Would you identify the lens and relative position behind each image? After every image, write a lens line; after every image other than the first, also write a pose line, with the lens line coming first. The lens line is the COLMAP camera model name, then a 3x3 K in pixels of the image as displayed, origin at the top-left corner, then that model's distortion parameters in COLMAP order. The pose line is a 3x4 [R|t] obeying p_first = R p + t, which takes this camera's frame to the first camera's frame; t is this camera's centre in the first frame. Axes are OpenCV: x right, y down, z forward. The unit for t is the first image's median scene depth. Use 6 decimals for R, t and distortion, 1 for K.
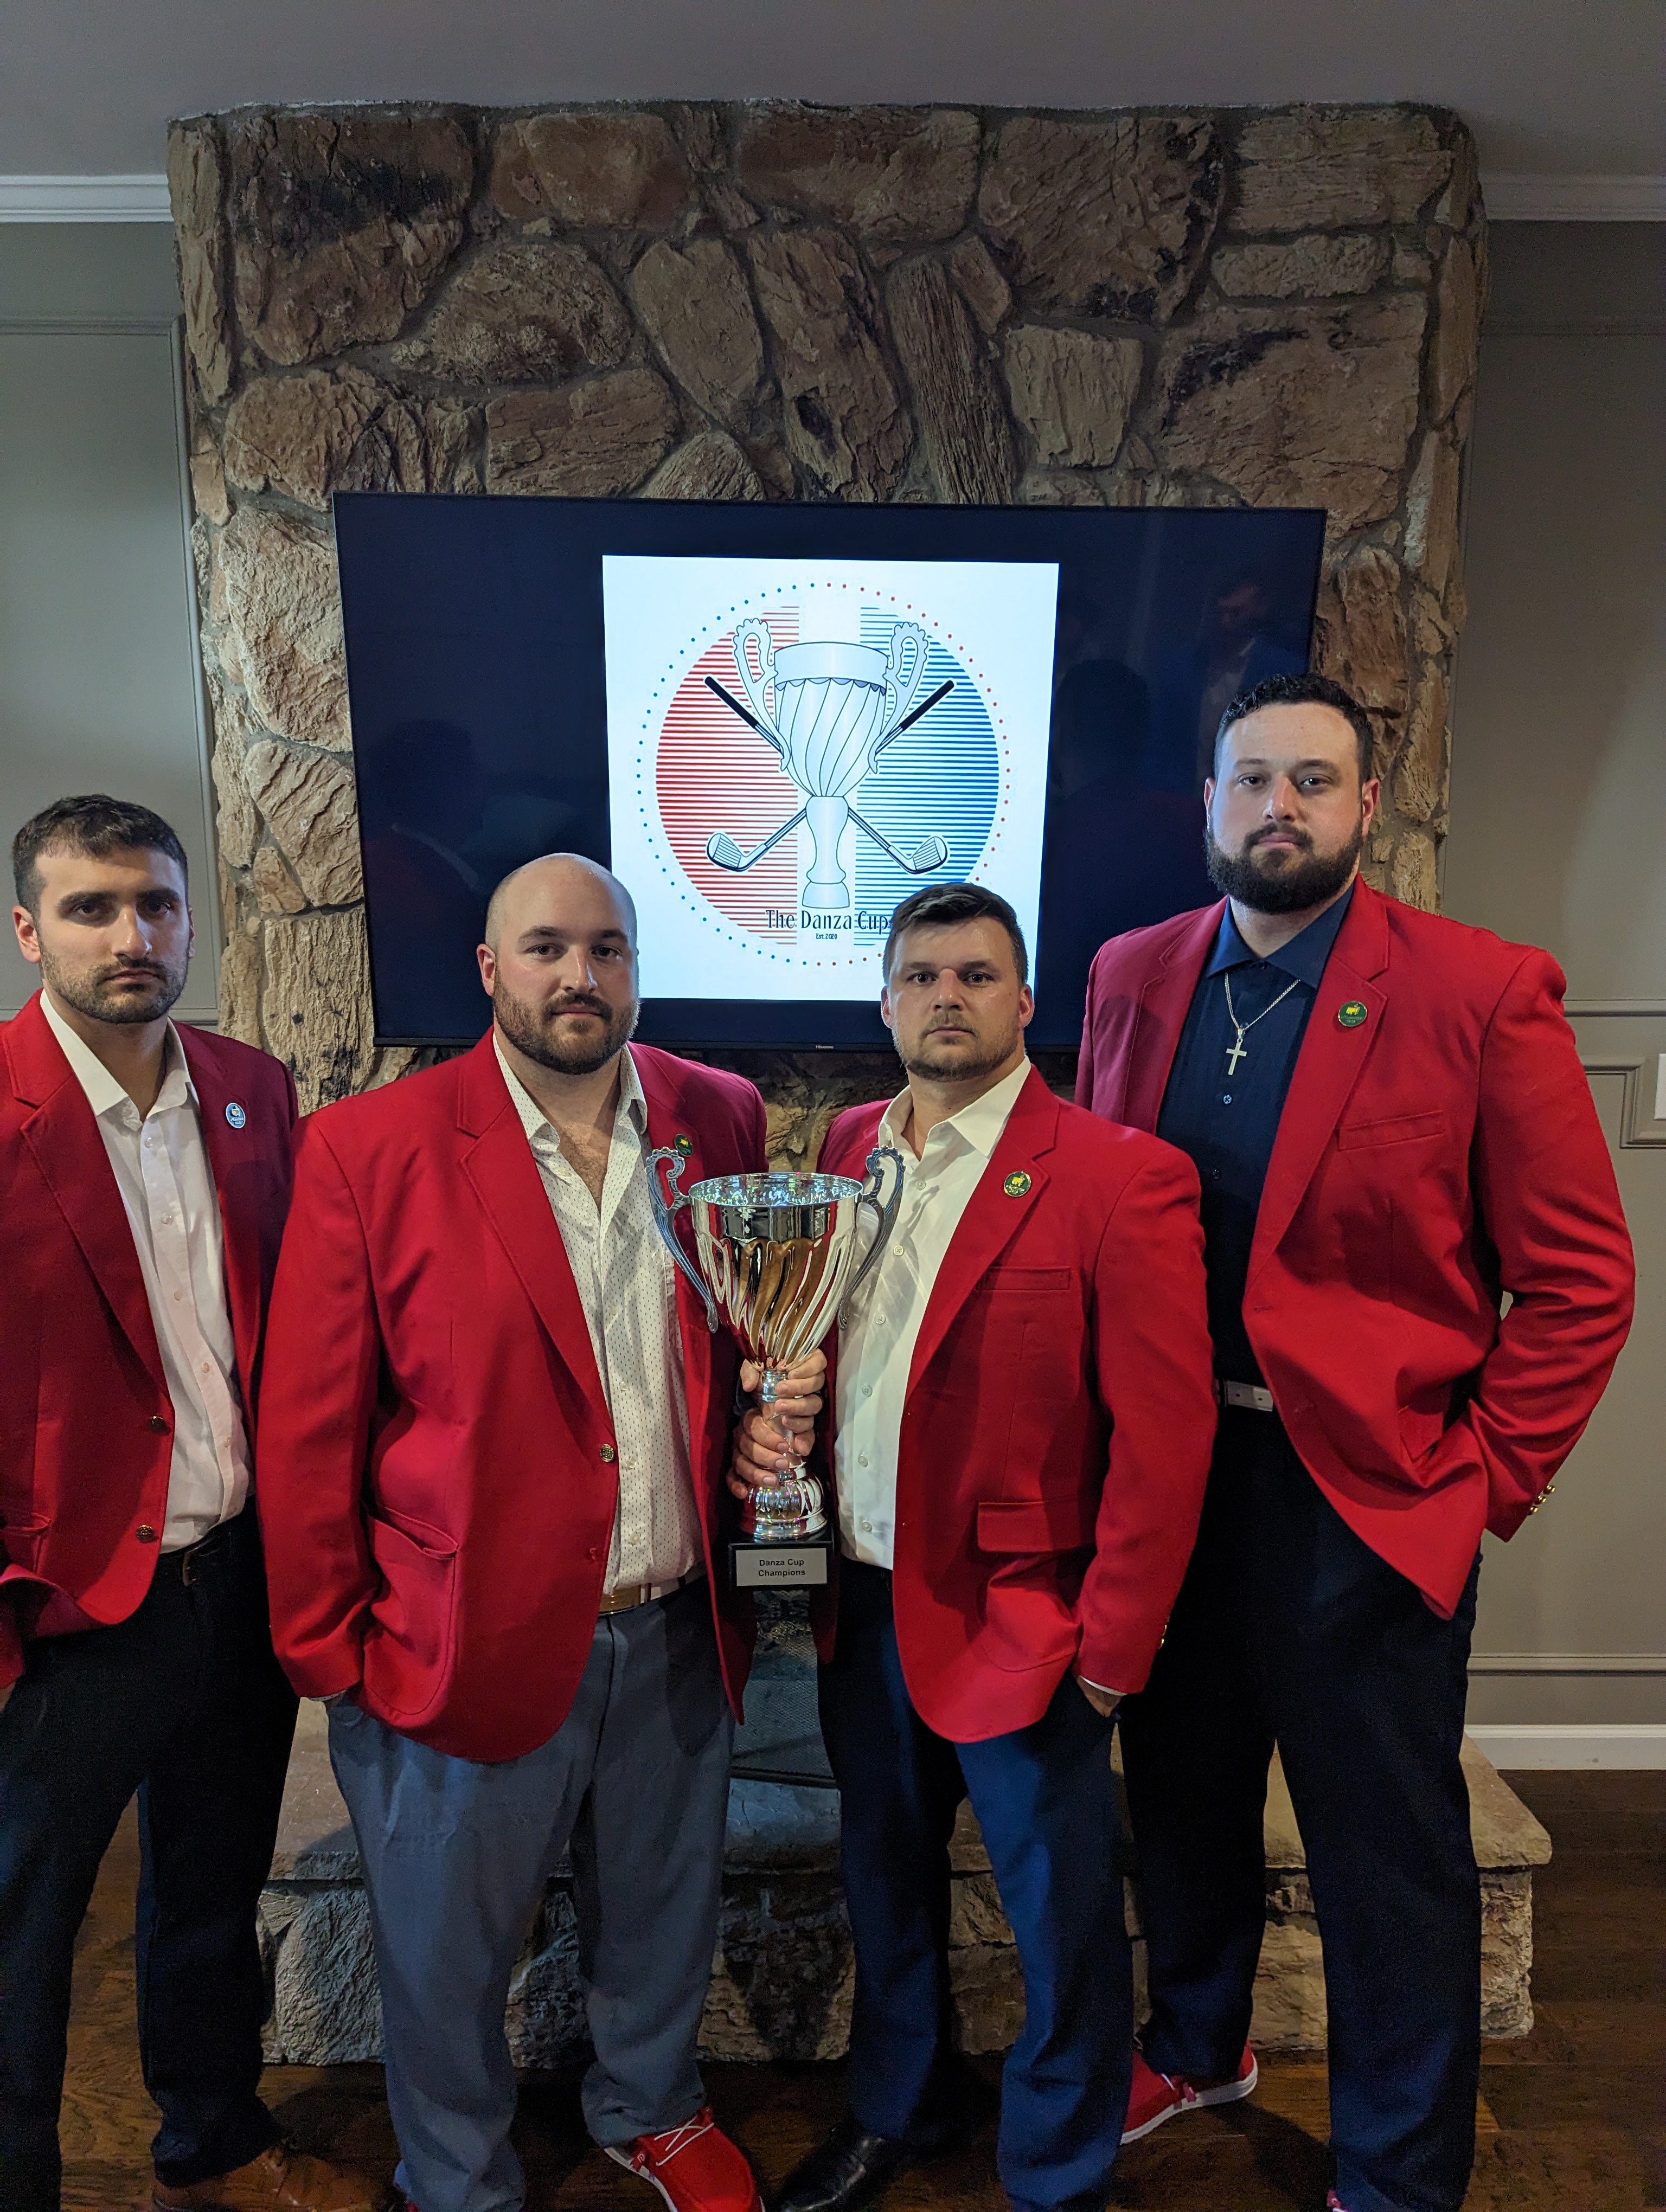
lens RADIAL K [[1546.0, 0, 829.9], [0, 1546.0, 1119.1], [0, 0, 1]] dist [0.064461, -0.055386]
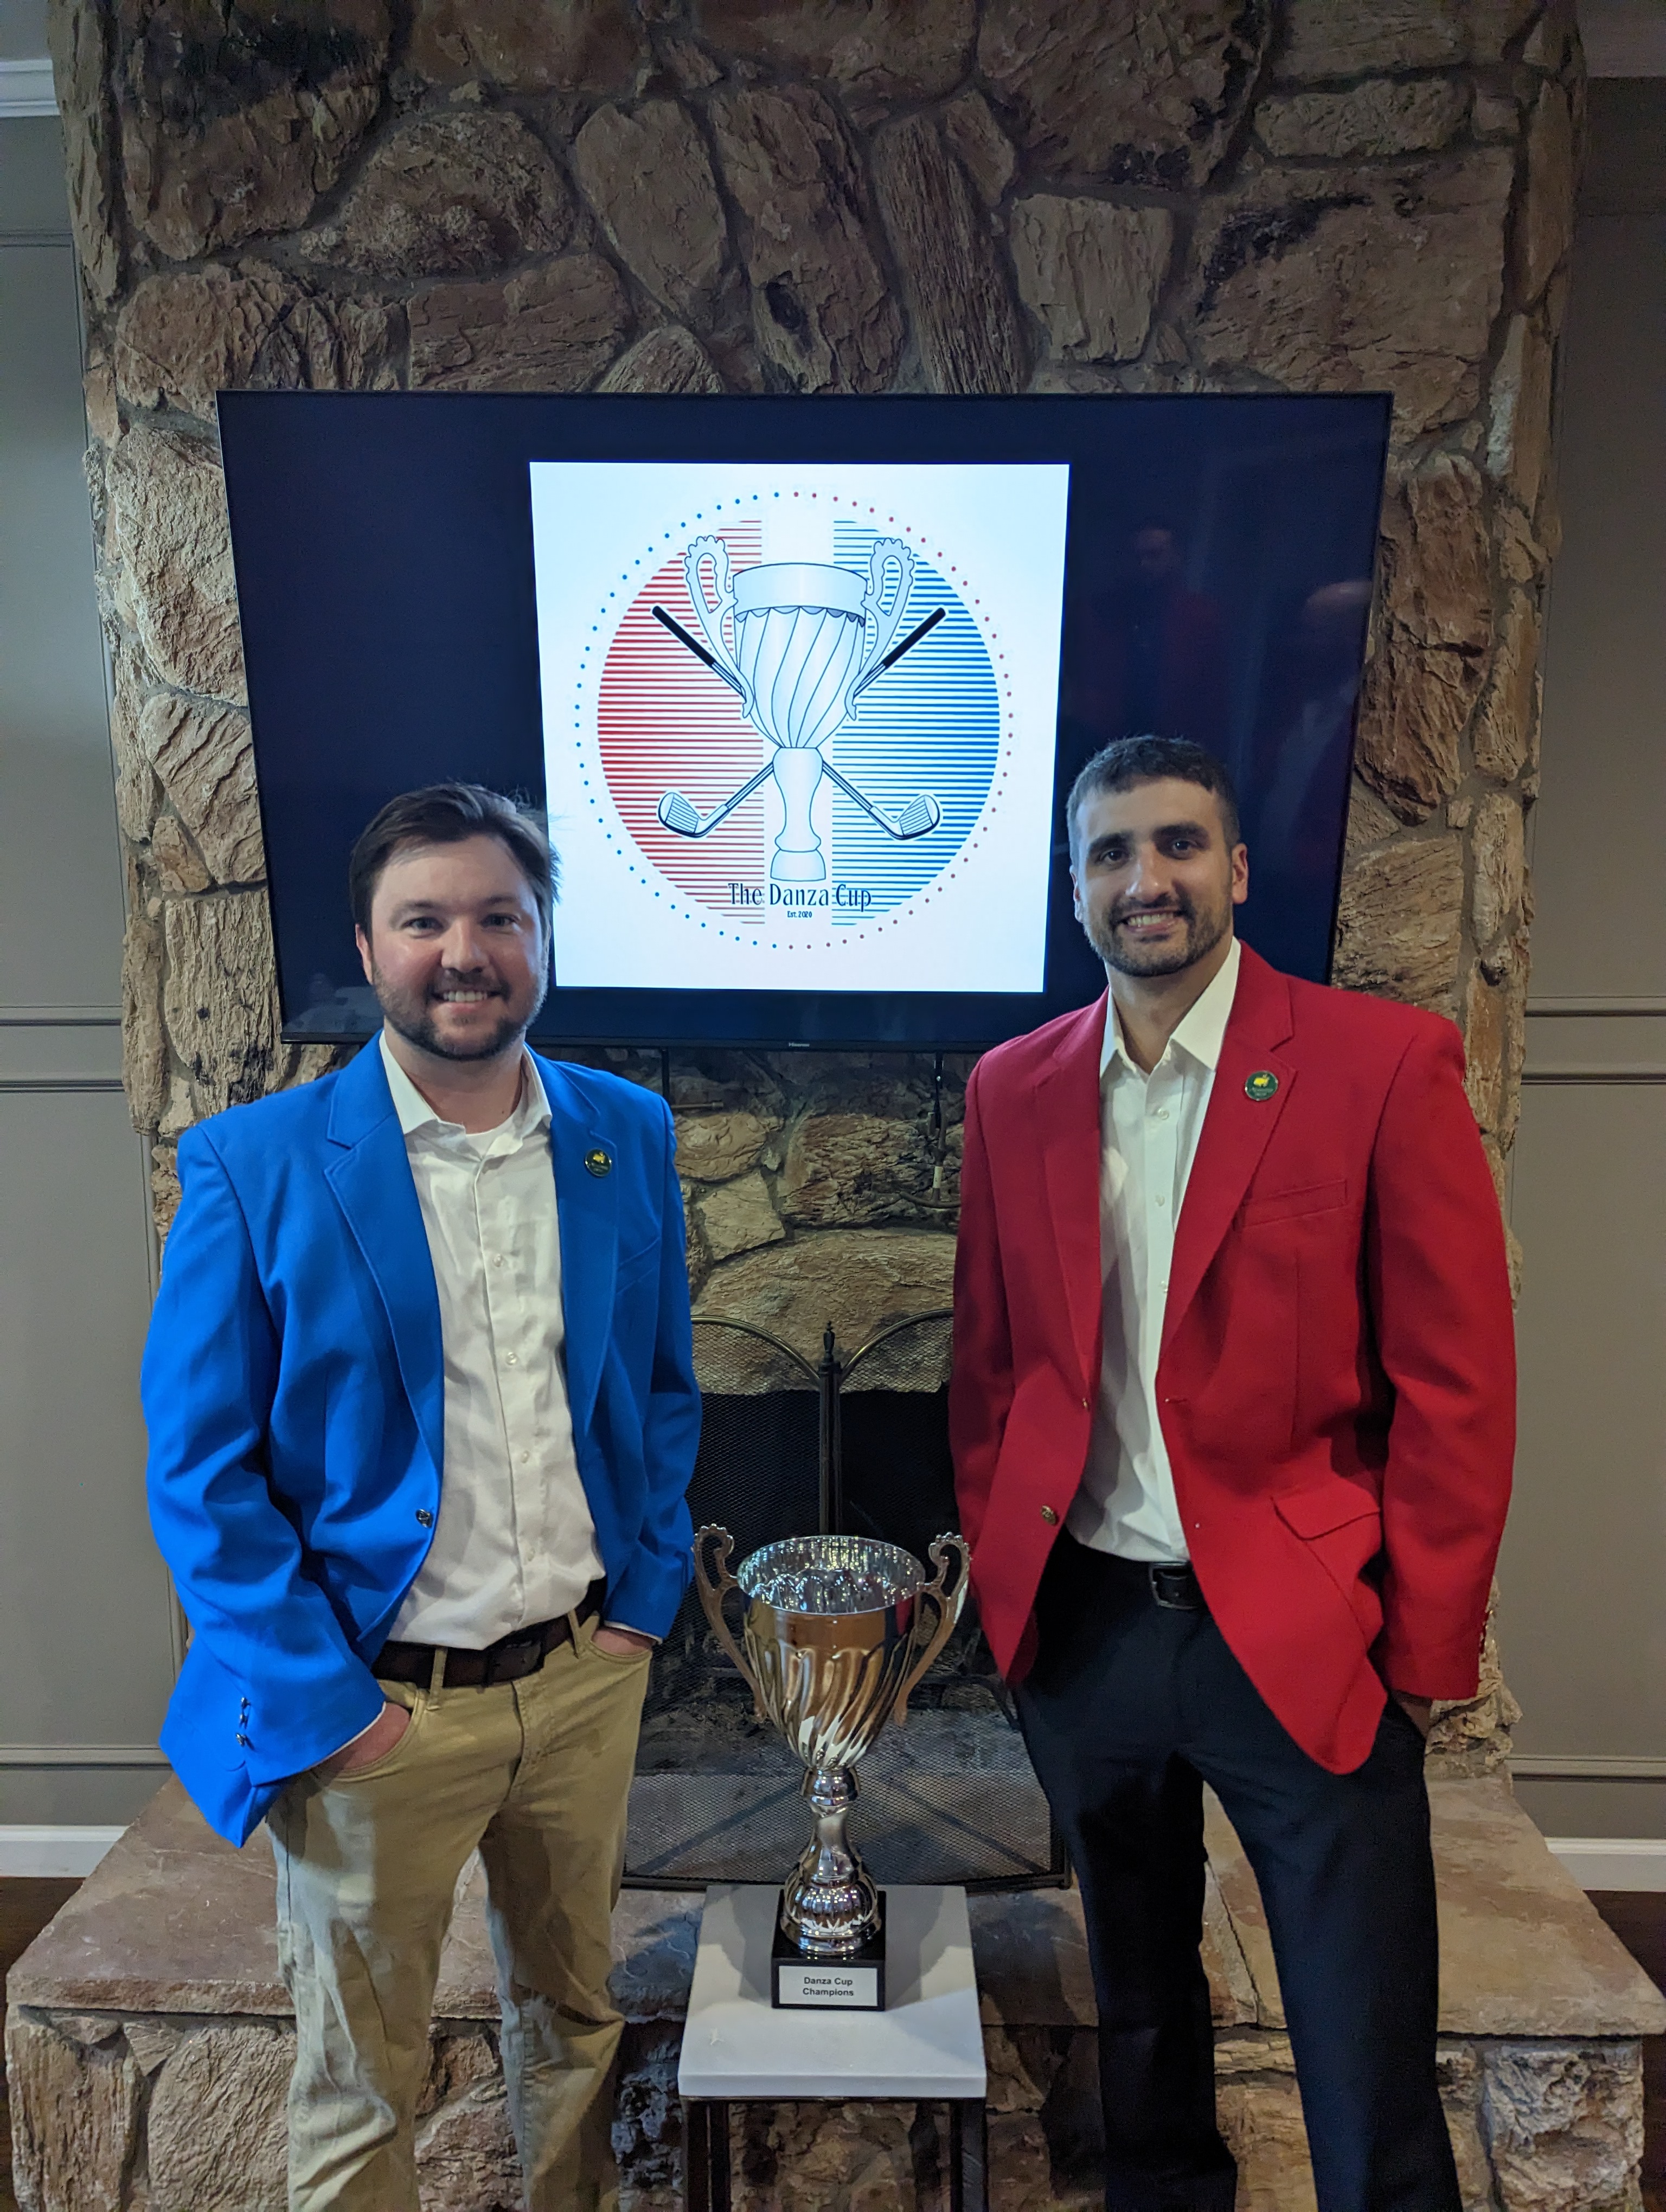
lens RADIAL K [[1546.0, 0, 825.7], [0, 1546.0, 1148.8], [0, 0, 1]] dist [0.064461, -0.055386]
pose [[0.999076, 0.003267, -0.042843, 0.049709], [-0.003566, 0.999970, -0.006910, 0.017688], [0.042819, 0.007057, 0.999058, 0.146037]]
